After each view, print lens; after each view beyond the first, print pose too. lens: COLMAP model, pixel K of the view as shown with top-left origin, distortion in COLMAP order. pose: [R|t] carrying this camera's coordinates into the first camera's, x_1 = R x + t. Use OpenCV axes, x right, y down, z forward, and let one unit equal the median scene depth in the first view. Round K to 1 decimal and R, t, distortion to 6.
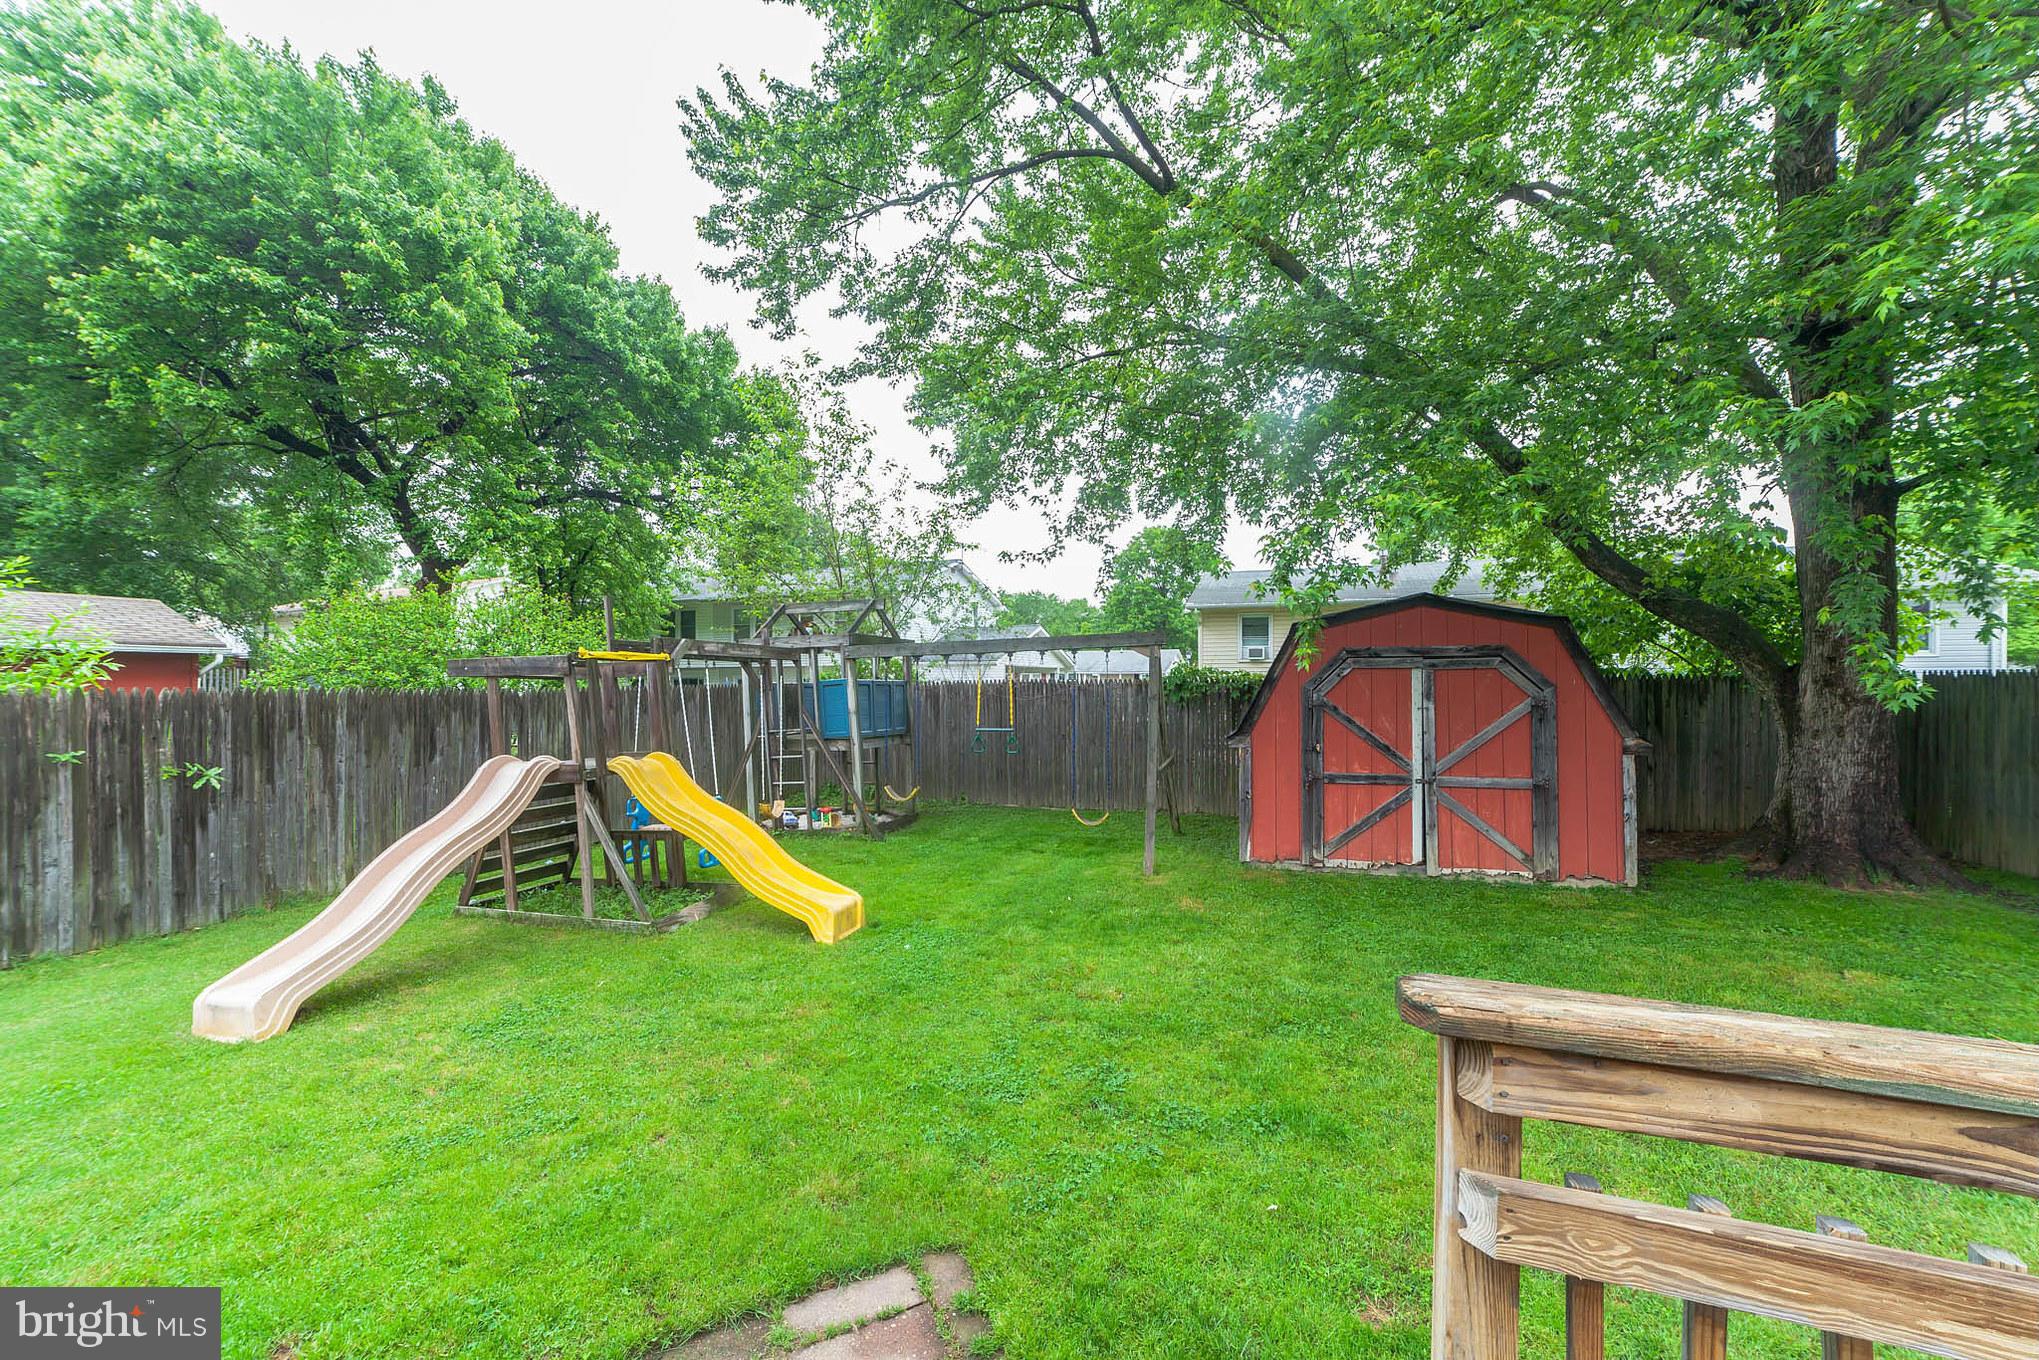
lens RADIAL K [[792.2, 0, 1019.9], [0, 792.2, 678.0], [0, 0, 1]] dist [-0.000792, -0.000005]
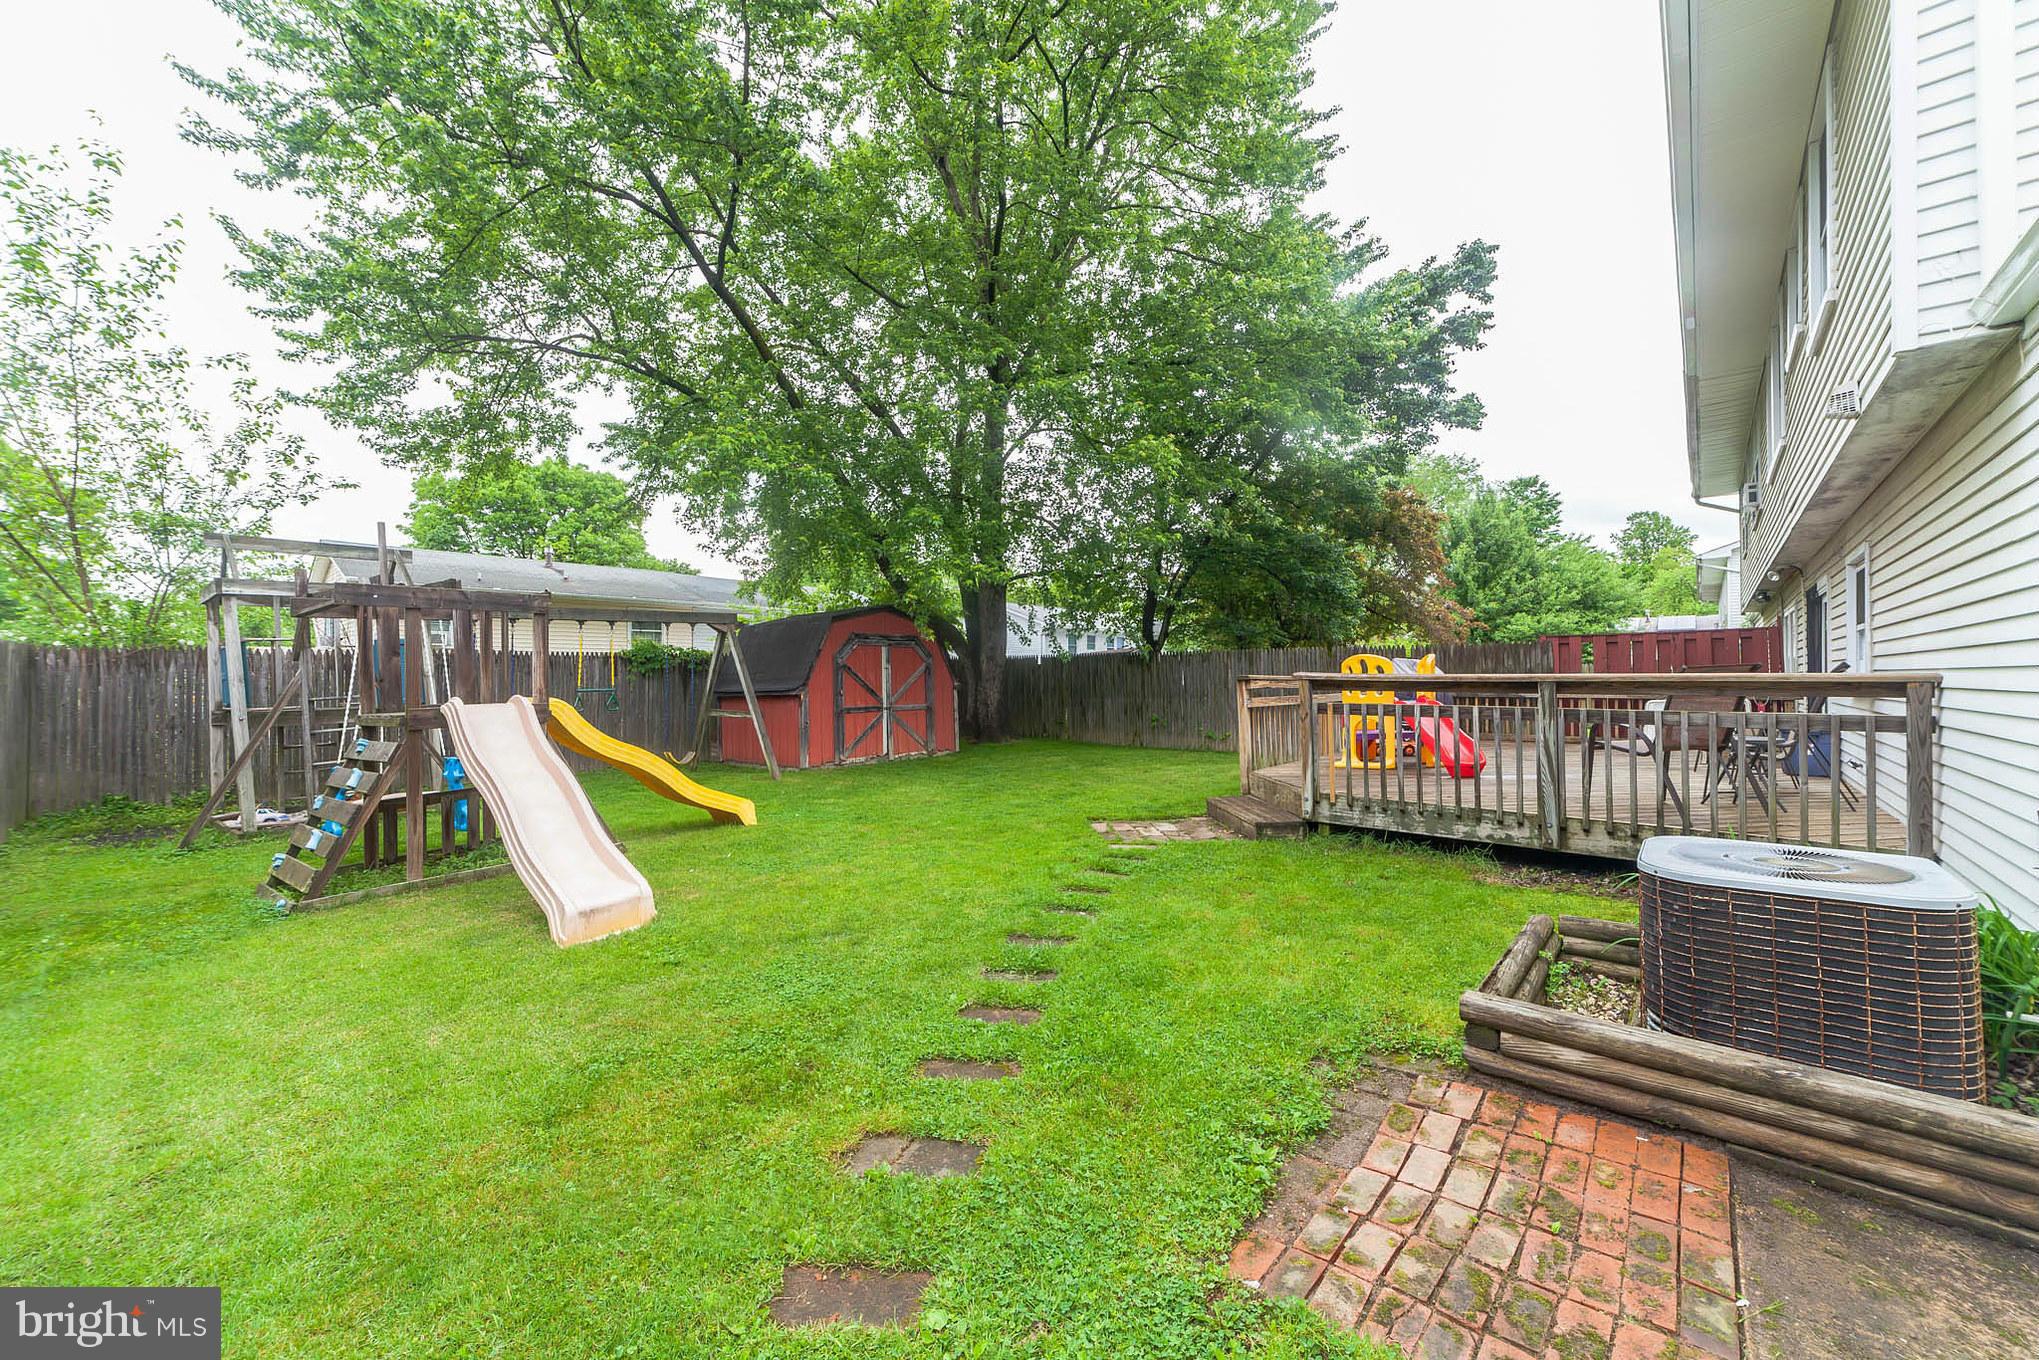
lens RADIAL K [[792.2, 0, 1020.3], [0, 792.2, 680.3], [0, 0, 1]] dist [-0.000792, -0.000005]
pose [[0.362953, 0.000936, 0.931807, -1.067191], [0.006750, 0.999971, -0.003634, 0.075497], [-0.931783, 0.007609, 0.362936, 0.063003]]
